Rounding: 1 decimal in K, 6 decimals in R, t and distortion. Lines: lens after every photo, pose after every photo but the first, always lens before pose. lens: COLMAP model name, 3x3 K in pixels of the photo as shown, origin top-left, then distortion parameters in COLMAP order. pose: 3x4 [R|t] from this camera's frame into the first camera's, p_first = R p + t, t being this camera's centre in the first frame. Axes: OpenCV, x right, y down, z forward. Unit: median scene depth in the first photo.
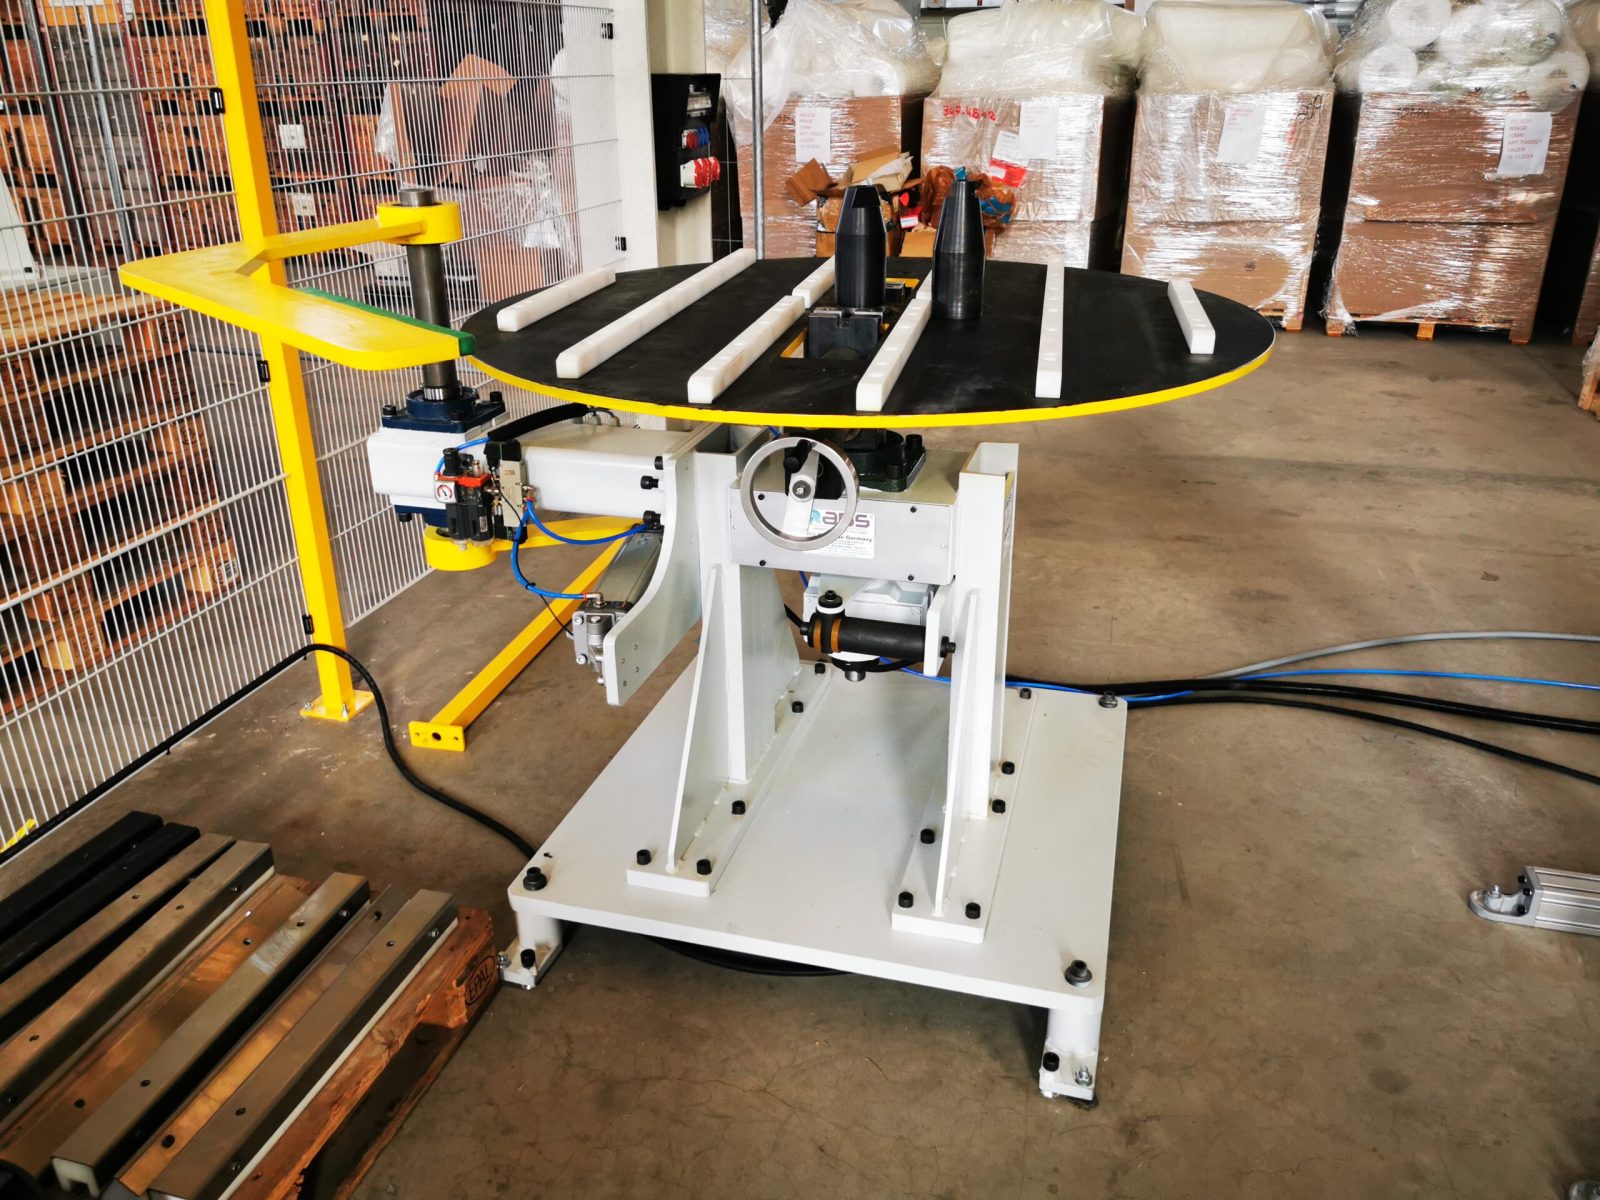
lens RADIAL K [[1265.5, 0, 800.0], [0, 1265.5, 600.0], [0, 0, 1]] dist [0.075657, -0.076520]
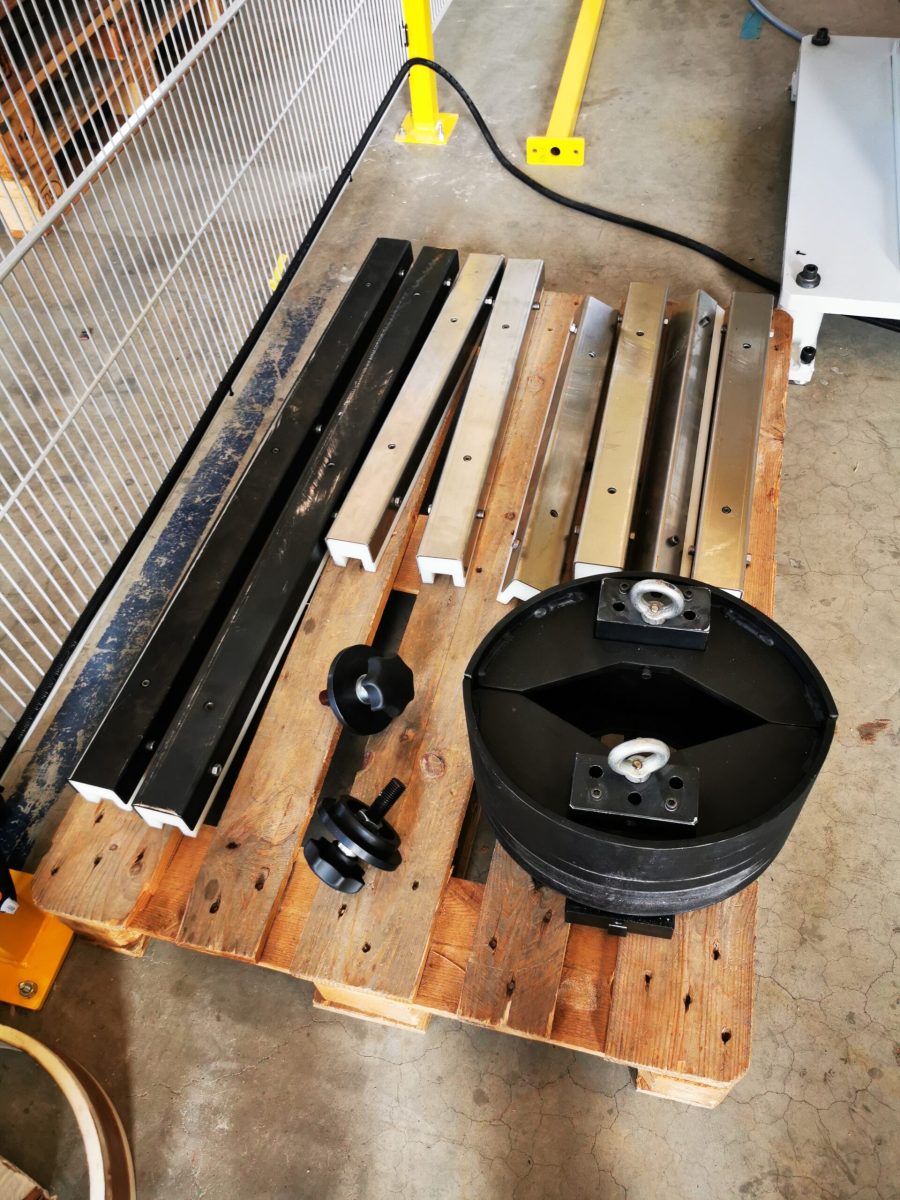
lens RADIAL K [[965.8, 0, 450.1], [0, 965.8, 630.3], [0, 0, 1]] dist [0.048158, -0.088519]
pose [[0.997131, -0.069103, -0.030884, -0.505221], [0.075284, 0.863220, 0.499183, 0.062052], [-0.007836, -0.500076, 0.865946, 0.220399]]
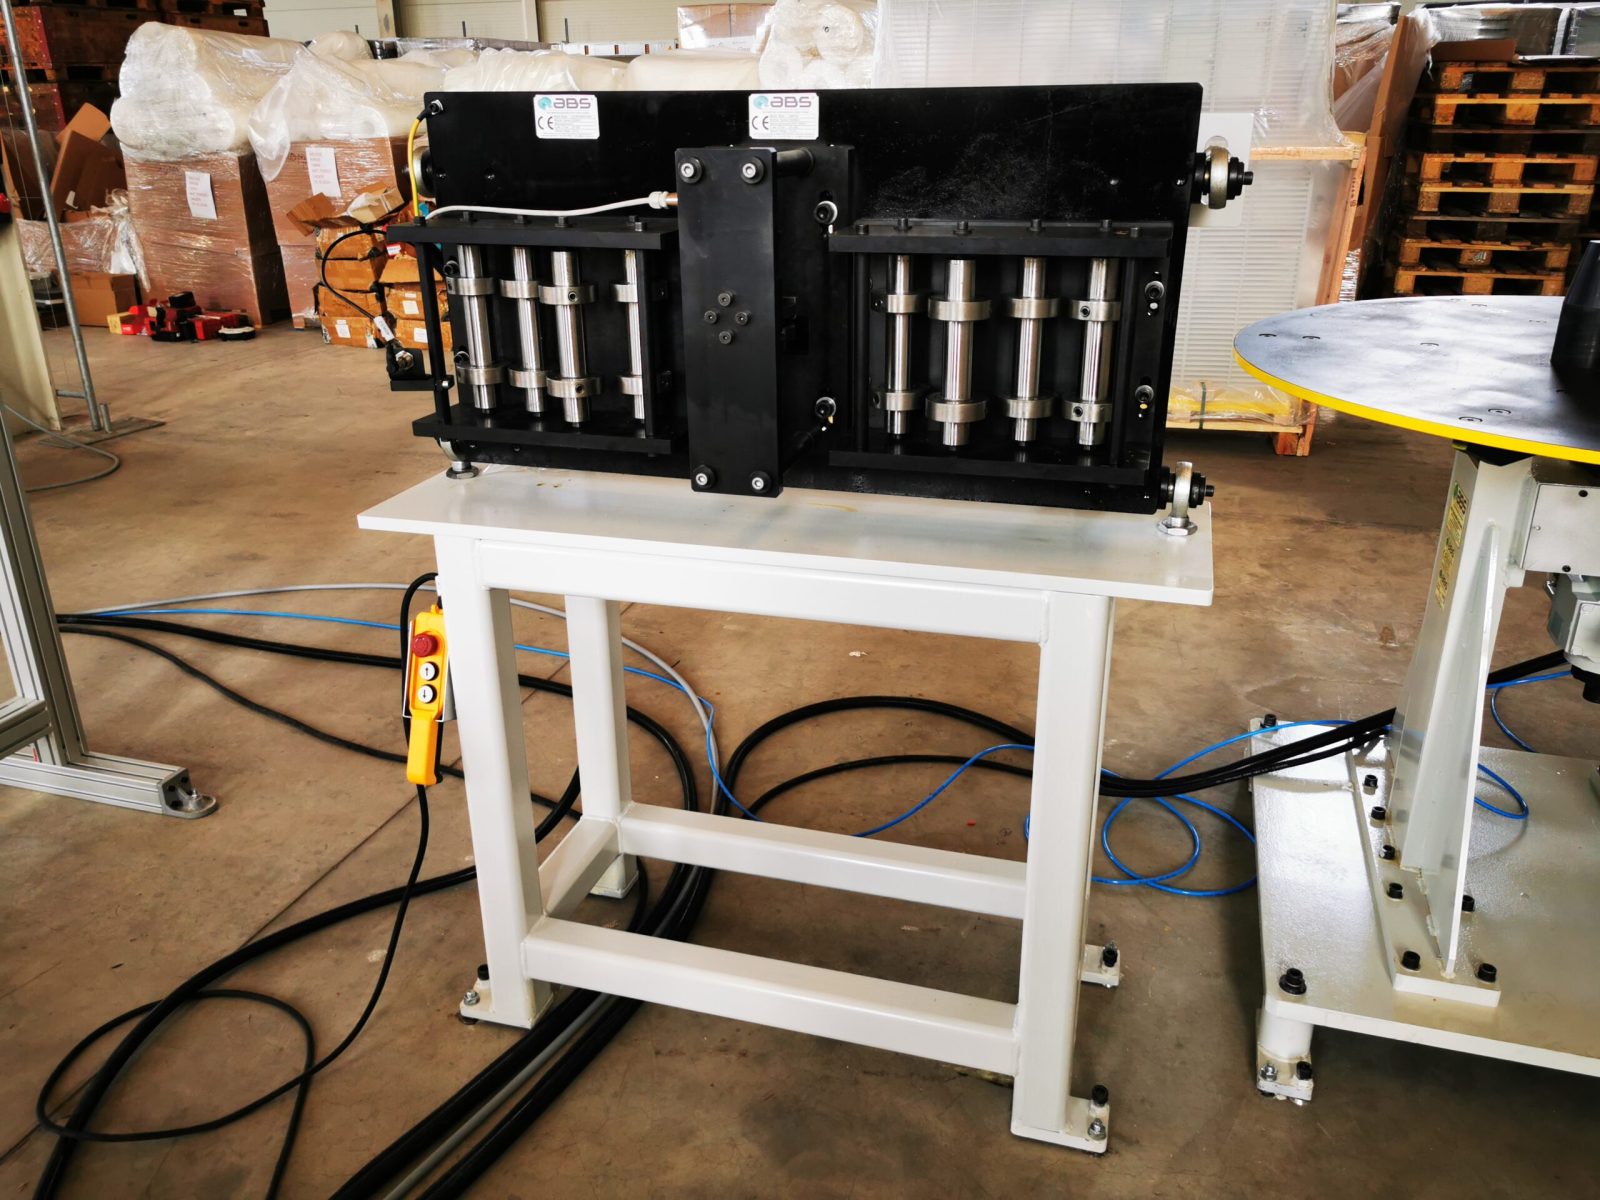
lens RADIAL K [[1287.7, 0, 800.0], [0, 1287.7, 600.0], [0, 0, 1]] dist [0.048158, -0.088519]
pose [[0.999563, 0.010143, -0.027775, 0.055968], [-0.010964, 0.999503, -0.029565, 0.004072], [0.027461, 0.029856, 0.999177, -0.011666]]
